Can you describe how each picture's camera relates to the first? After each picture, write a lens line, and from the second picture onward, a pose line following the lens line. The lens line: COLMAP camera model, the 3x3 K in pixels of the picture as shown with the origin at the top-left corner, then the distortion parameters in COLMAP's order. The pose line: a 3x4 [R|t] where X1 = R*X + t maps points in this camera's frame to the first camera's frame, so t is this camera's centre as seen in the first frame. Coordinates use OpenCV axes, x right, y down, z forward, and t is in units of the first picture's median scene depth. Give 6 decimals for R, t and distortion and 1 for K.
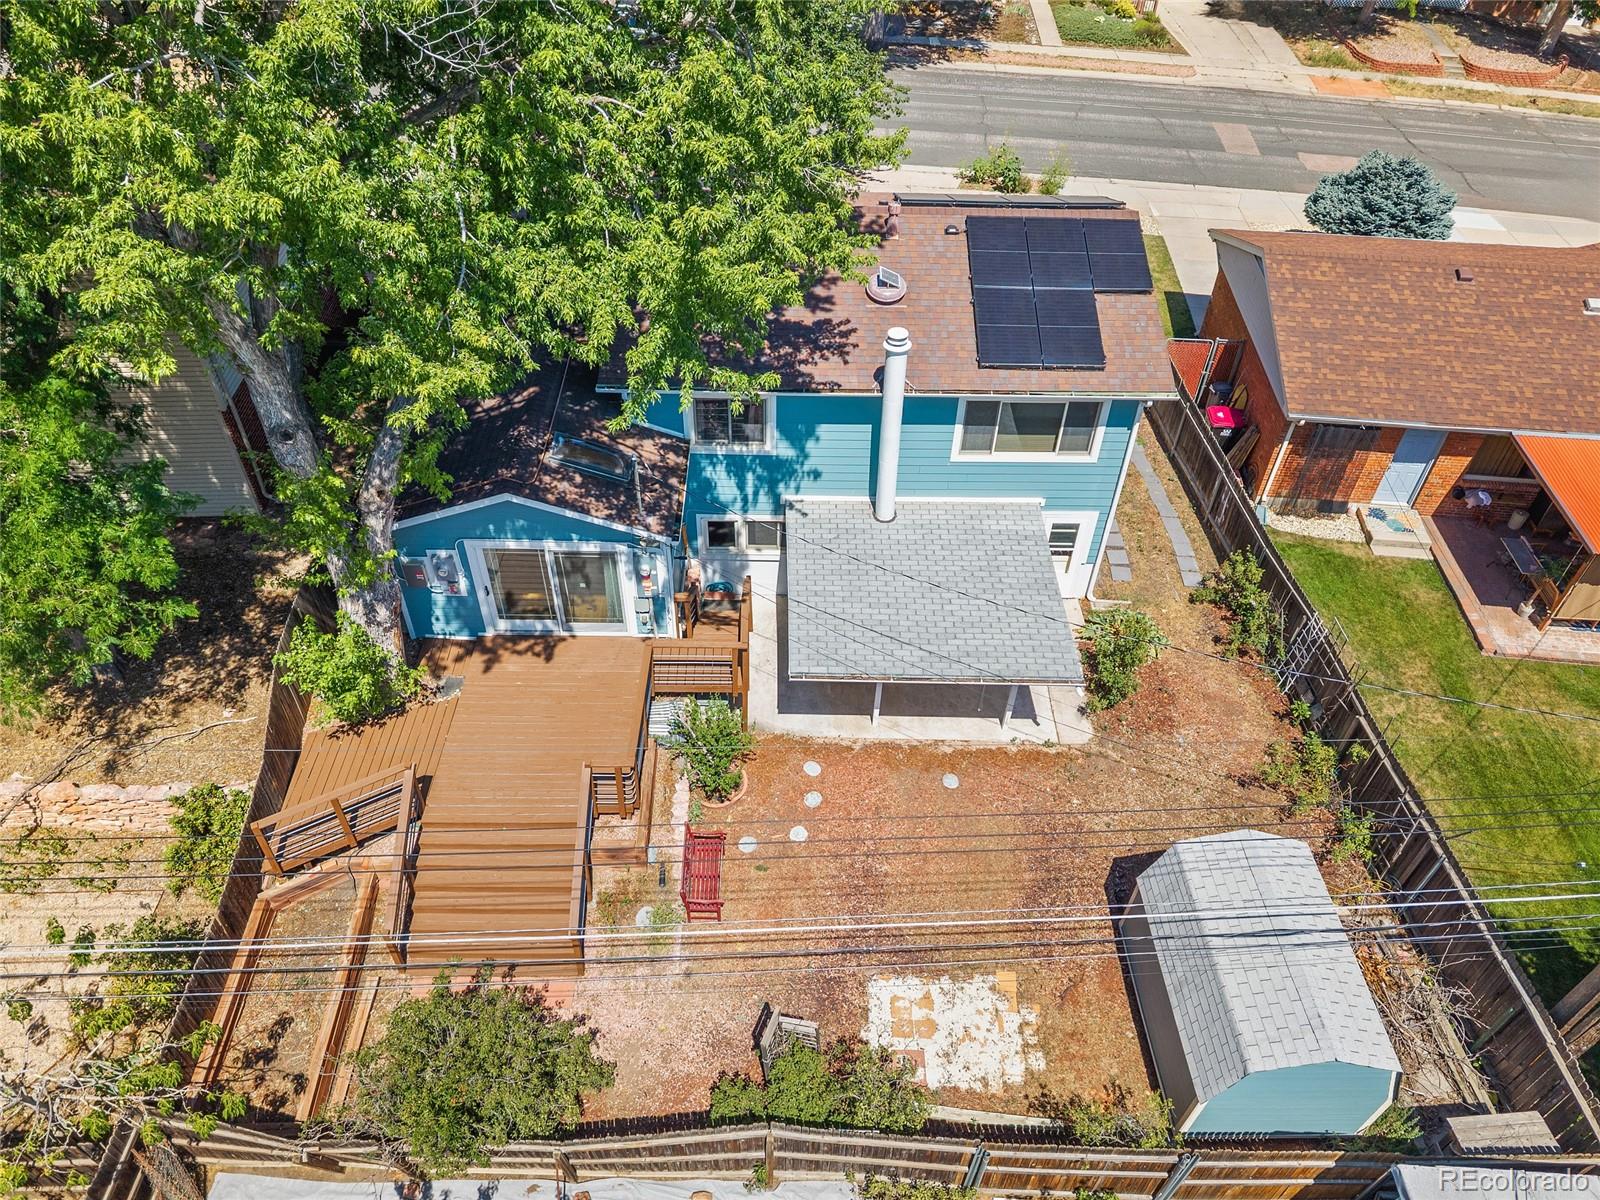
lens RADIAL K [[1085.1, 0, 792.8], [0, 1085.1, 587.8], [0, 0, 1]] dist [0.011245, -0.025953]
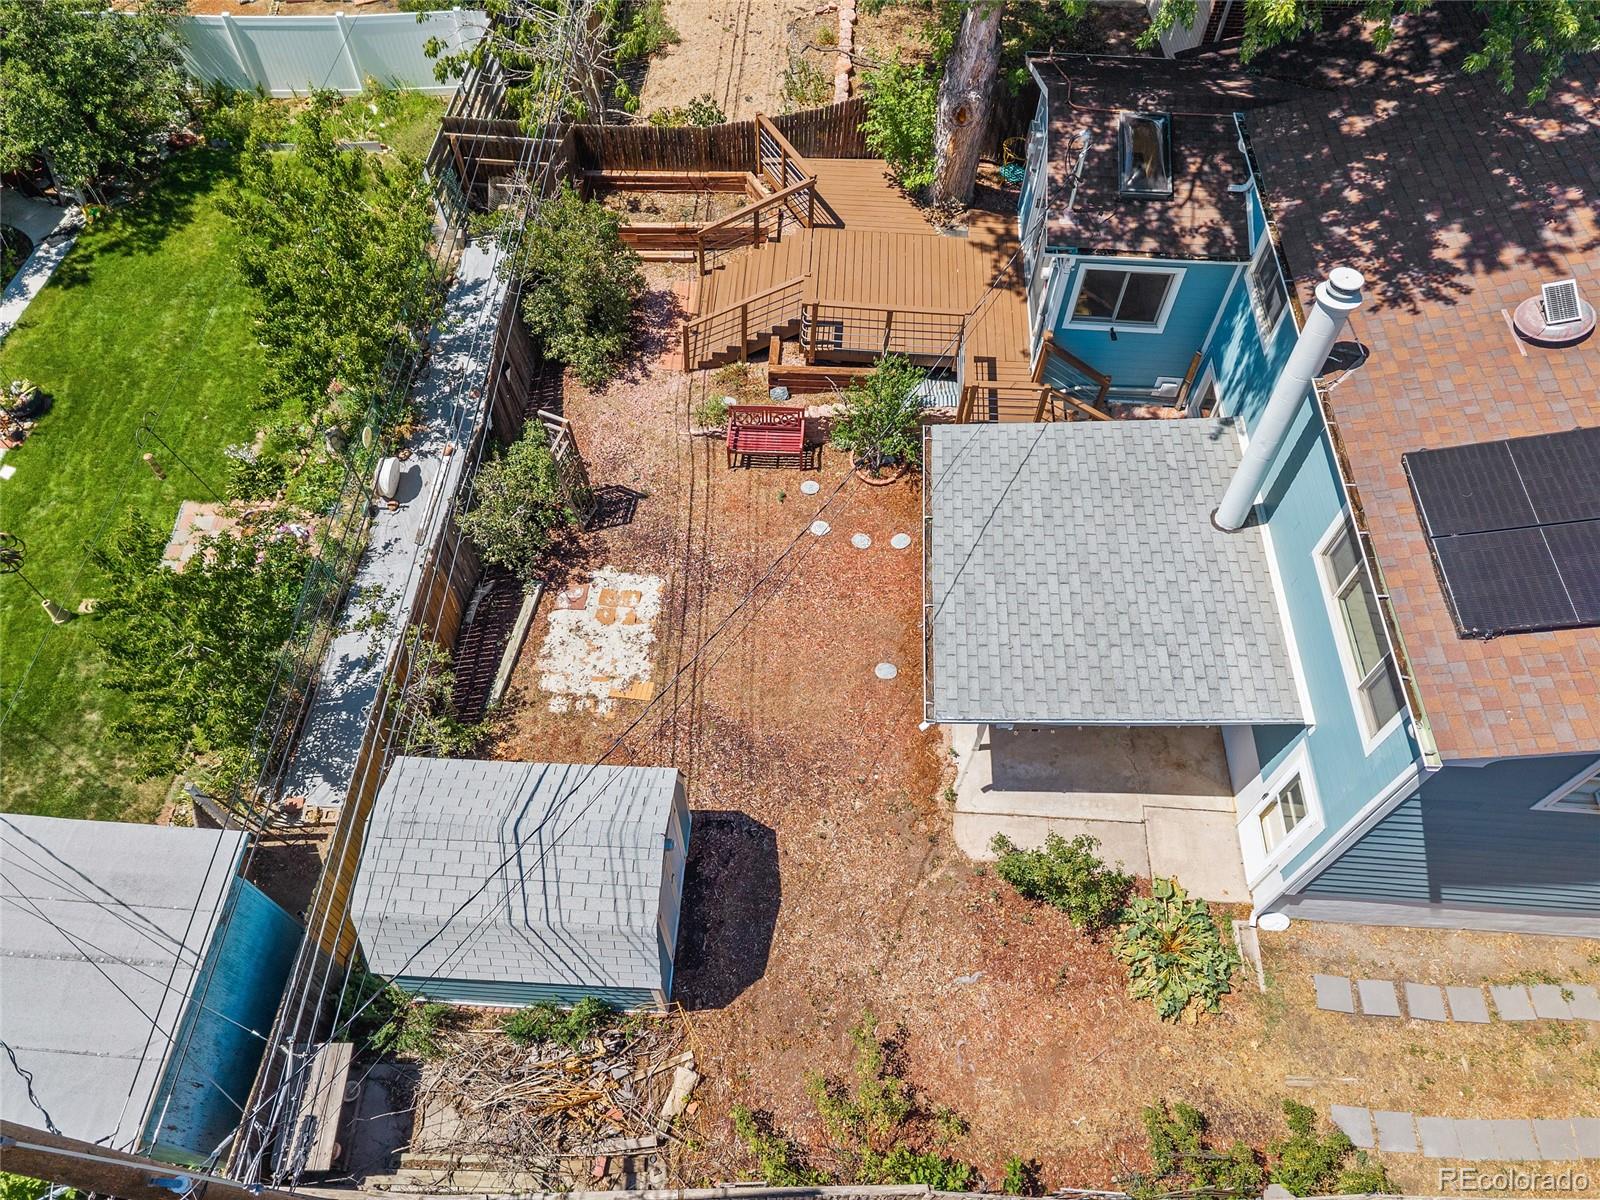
lens RADIAL K [[1085.1, 0, 792.4], [0, 1085.1, 601.4], [0, 0, 1]] dist [0.011245, -0.025953]
pose [[-0.066186, 0.805293, -0.589171, 0.583000], [-0.680481, 0.395423, 0.616916, -0.299773], [0.729770, 0.441751, 0.521815, 0.471750]]
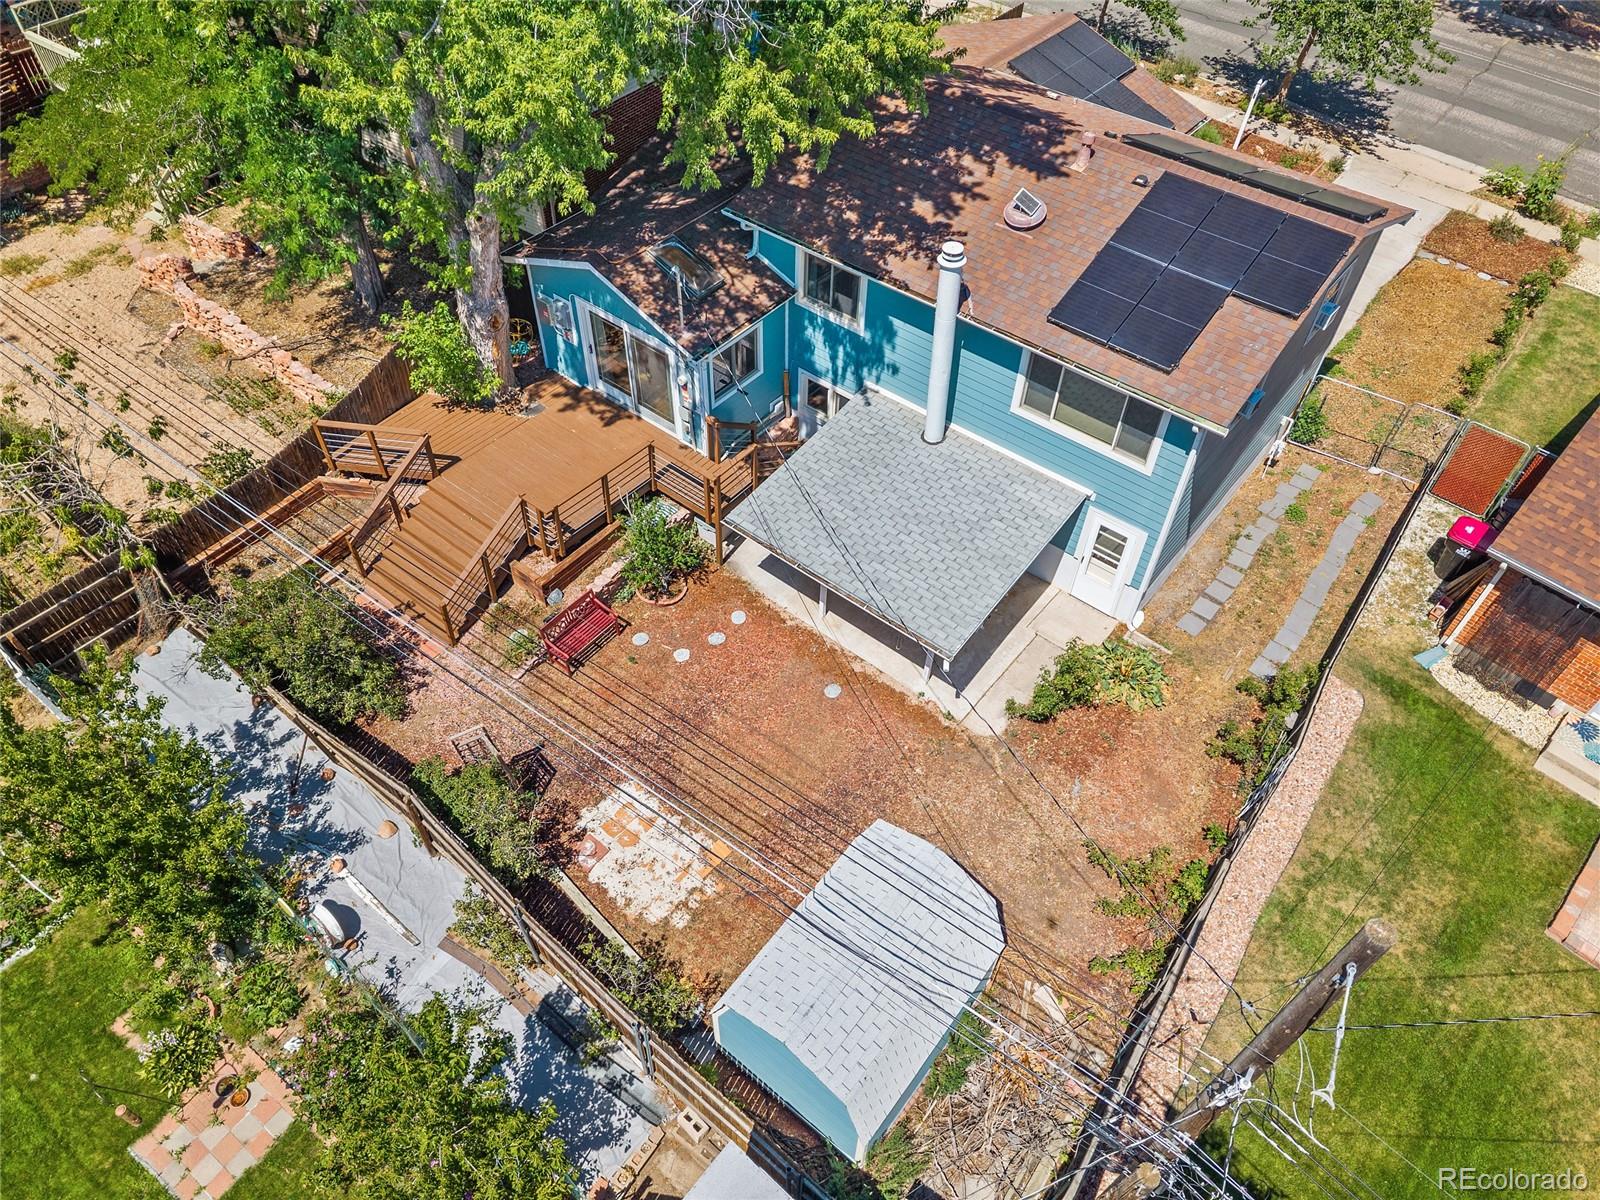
lens RADIAL K [[1085.1, 0, 794.5], [0, 1085.1, 594.8], [0, 0, 1]] dist [0.011245, -0.025953]
pose [[0.773415, 0.465613, -0.430155, 0.498943], [-0.423809, 0.884437, 0.195337, -0.082653], [0.471396, 0.031227, 0.881368, 0.081437]]
